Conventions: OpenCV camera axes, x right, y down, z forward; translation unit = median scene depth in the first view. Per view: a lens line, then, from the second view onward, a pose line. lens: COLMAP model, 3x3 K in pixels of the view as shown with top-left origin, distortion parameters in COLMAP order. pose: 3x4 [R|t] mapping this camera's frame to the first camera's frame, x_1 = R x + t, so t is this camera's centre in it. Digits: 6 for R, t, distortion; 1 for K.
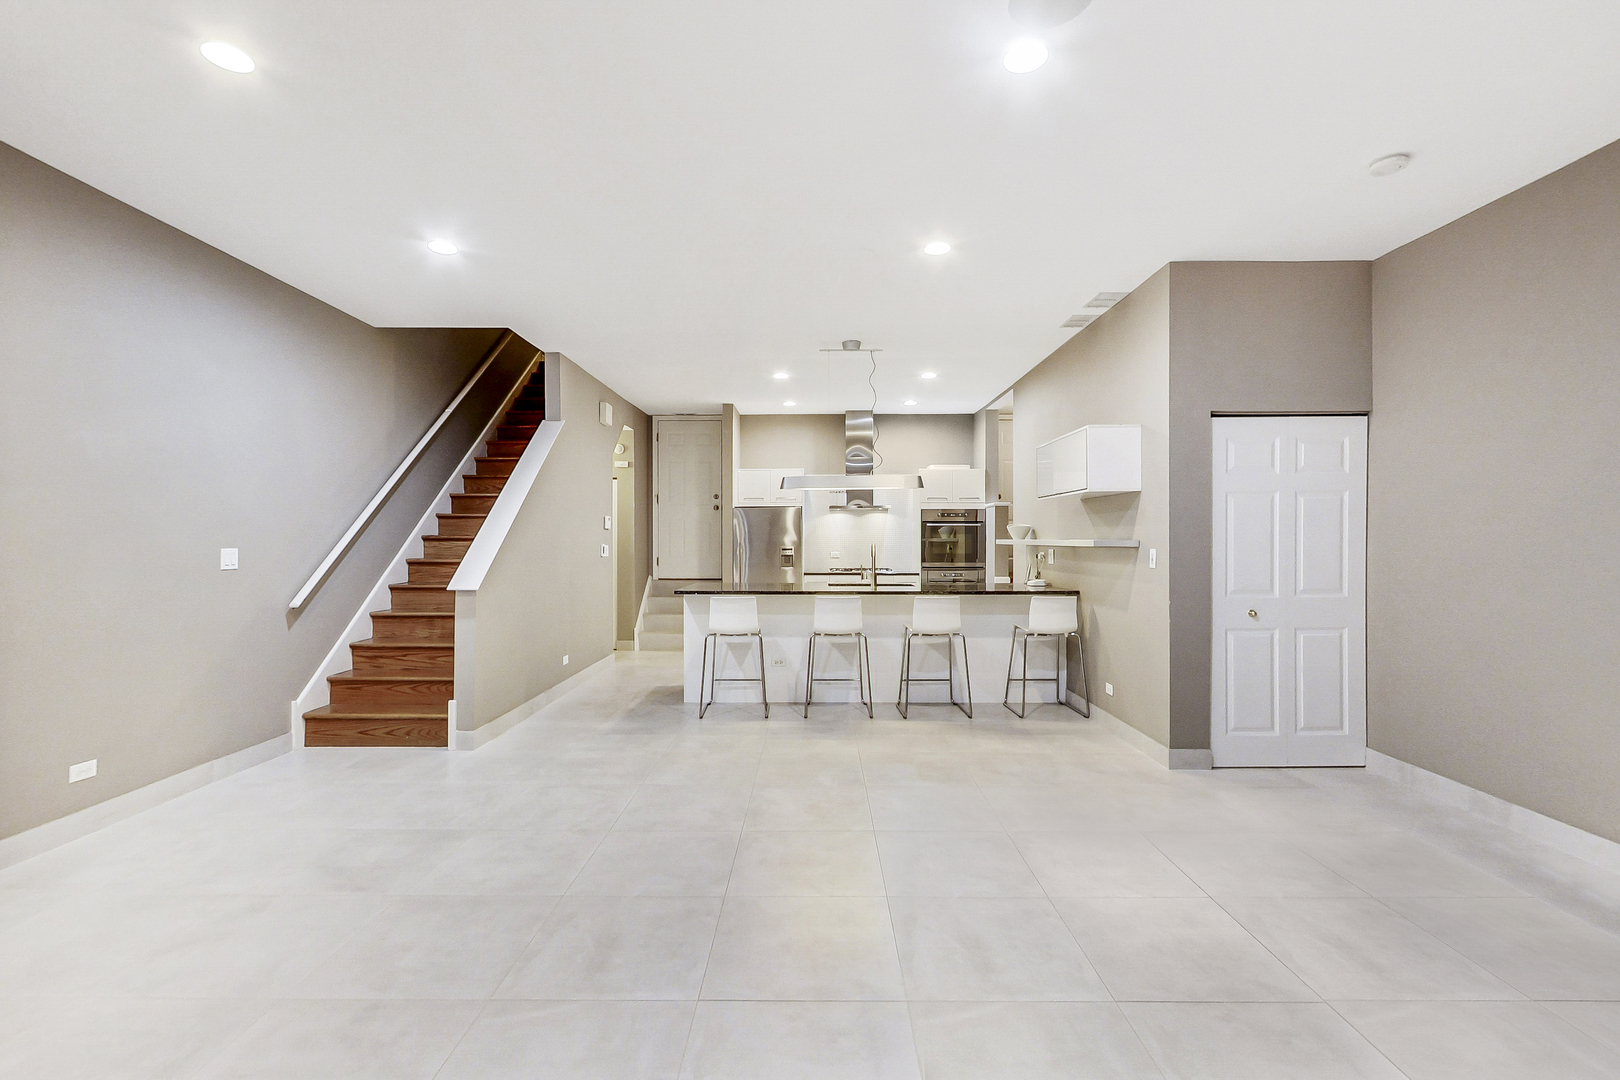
lens RADIAL K [[685.9, 0, 810.0], [0, 685.9, 540.0], [0, 0, 1]] dist [0.000201, -0.000037]
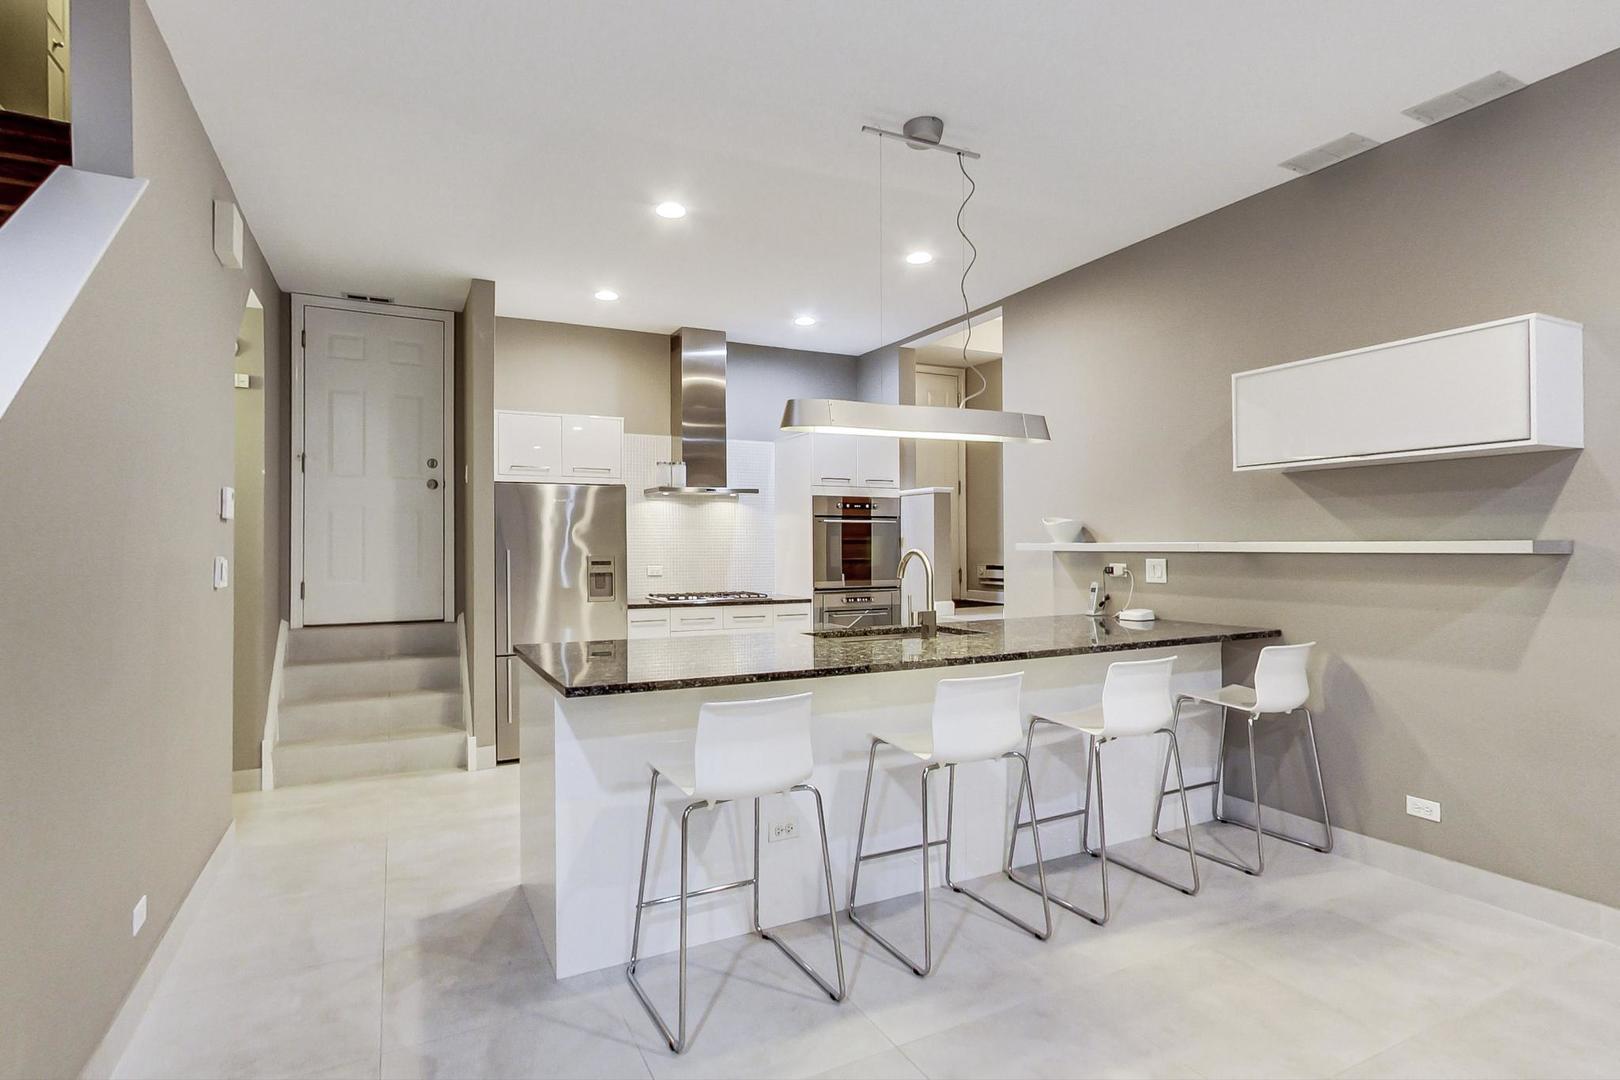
lens RADIAL K [[800.5, 0, 807.2], [0, 800.5, 534.5], [0, 0, 1]] dist [-0.001402, -0.000256]
pose [[0.894946, 0.003136, 0.446162, -0.166160], [0.003938, 0.999881, -0.014927, 0.001146], [-0.446156, 0.015116, 0.894827, 0.354015]]
